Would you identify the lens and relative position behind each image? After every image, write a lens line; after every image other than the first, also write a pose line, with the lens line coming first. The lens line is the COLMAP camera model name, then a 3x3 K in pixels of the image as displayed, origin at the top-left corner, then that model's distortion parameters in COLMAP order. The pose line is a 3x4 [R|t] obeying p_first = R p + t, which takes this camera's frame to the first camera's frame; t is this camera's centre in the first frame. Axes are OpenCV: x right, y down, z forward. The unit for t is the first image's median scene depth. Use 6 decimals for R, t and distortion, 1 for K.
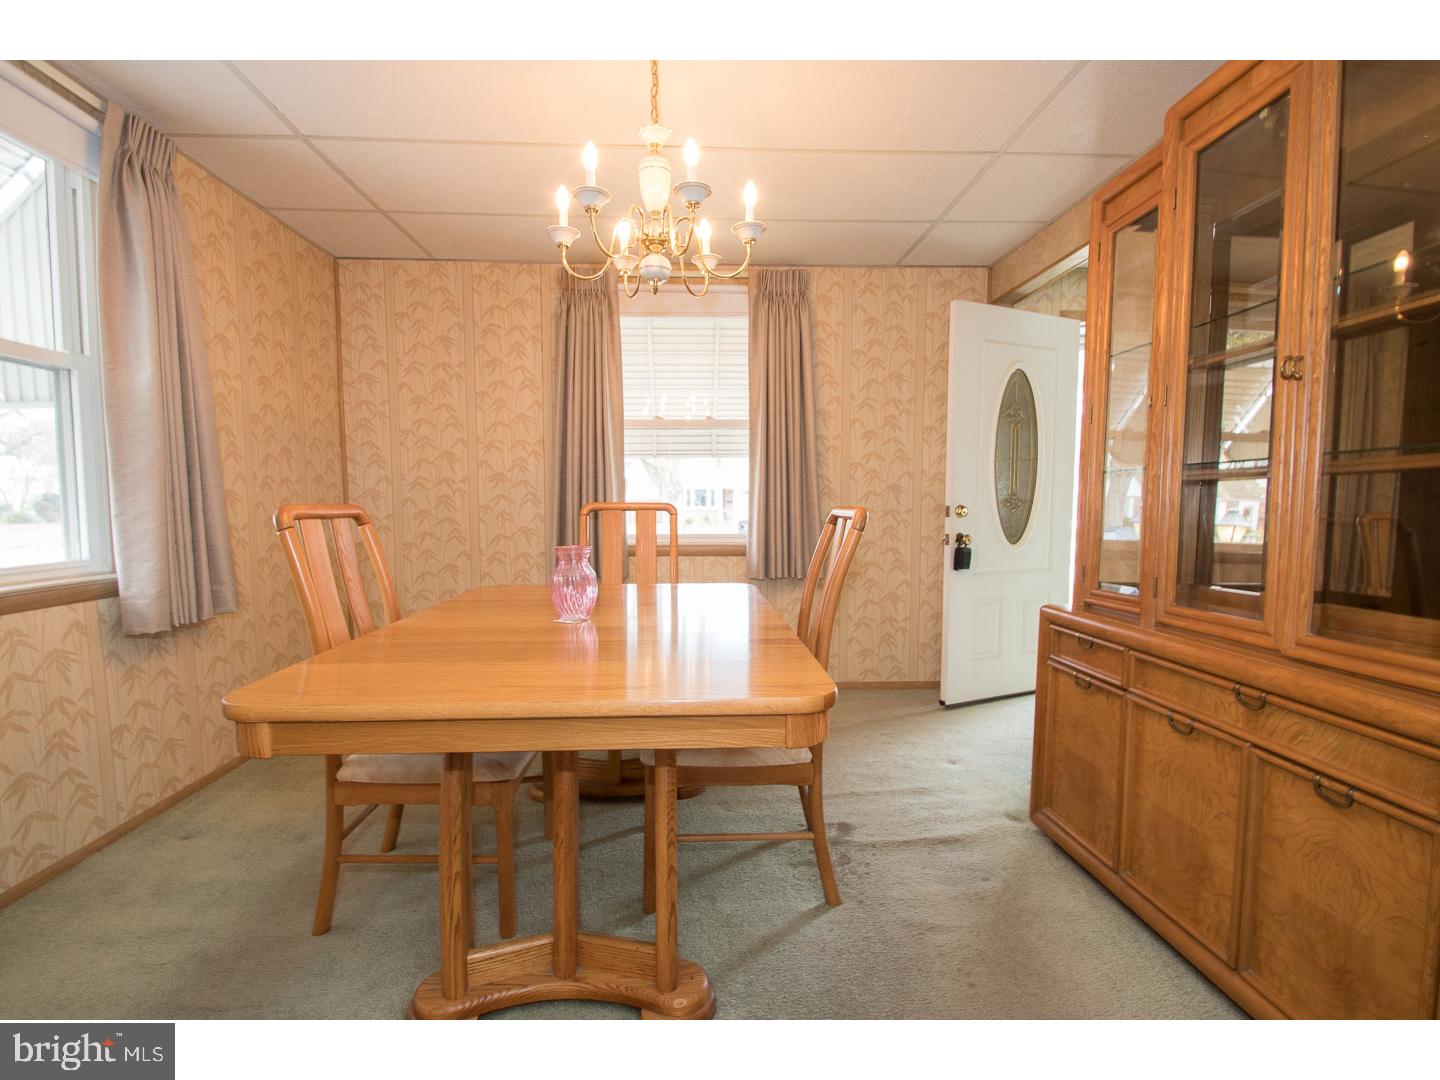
lens RADIAL K [[666.1, 0, 717.0], [0, 666.1, 544.4], [0, 0, 1]] dist [-0.017623, -0.005105]
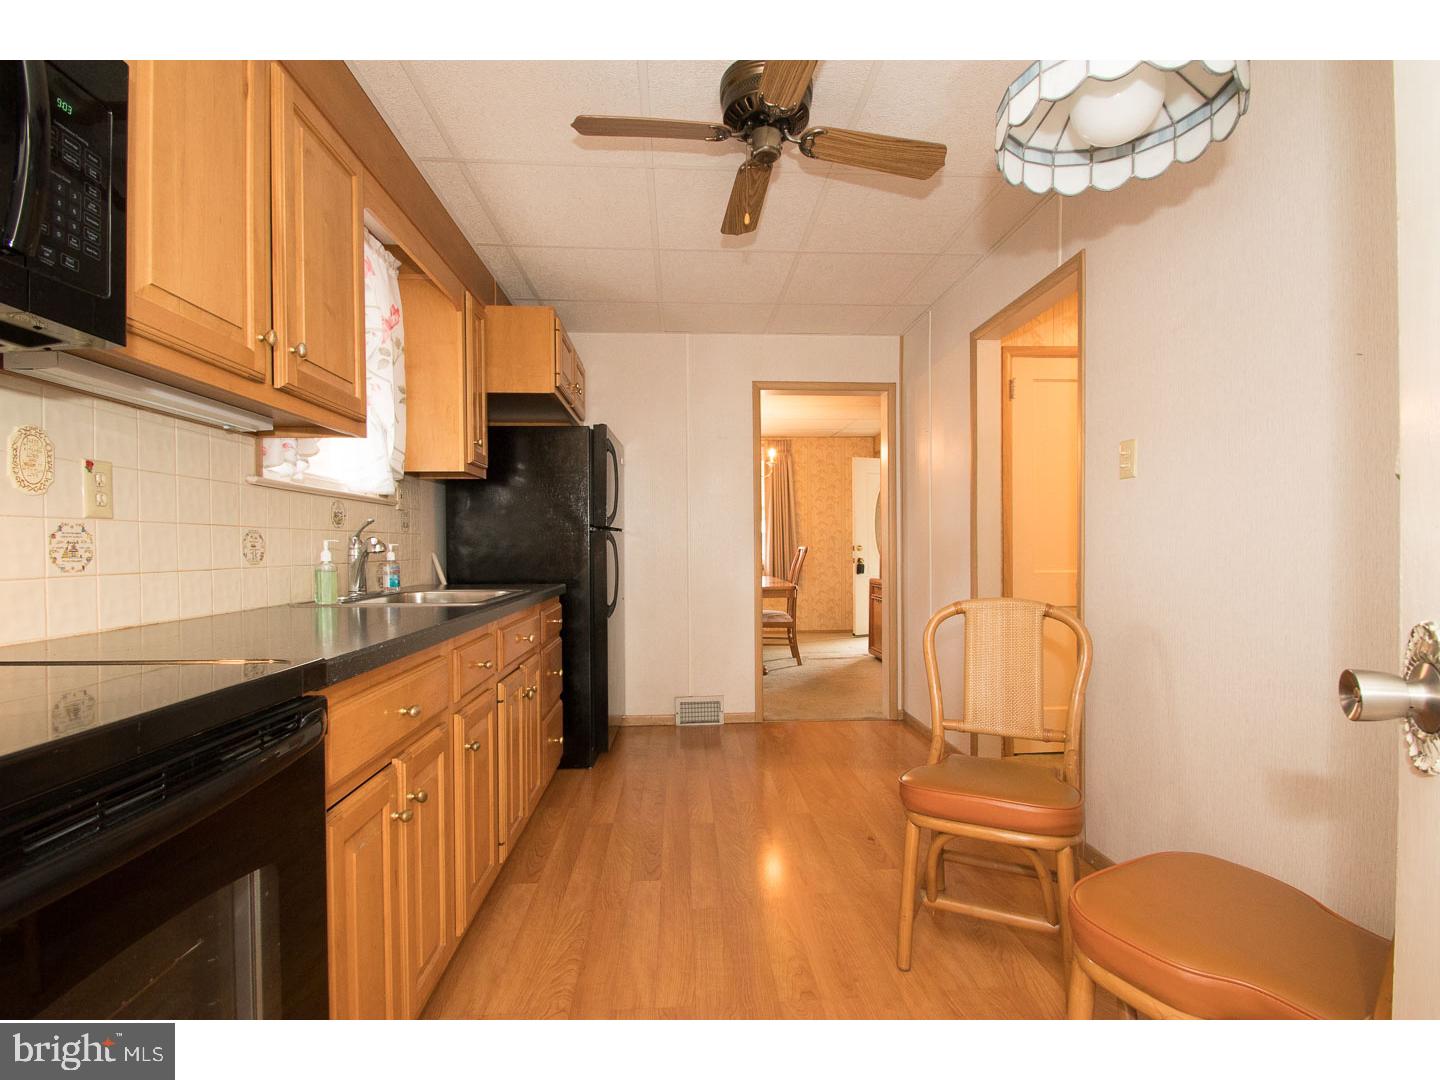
lens RADIAL K [[666.1, 0, 718.0], [0, 666.1, 545.3], [0, 0, 1]] dist [-0.017623, -0.005105]
pose [[0.999808, -0.006628, 0.018447, -0.143735], [0.007814, 0.997857, -0.064957, 0.076980], [-0.017977, 0.065089, 0.997718, -1.146397]]
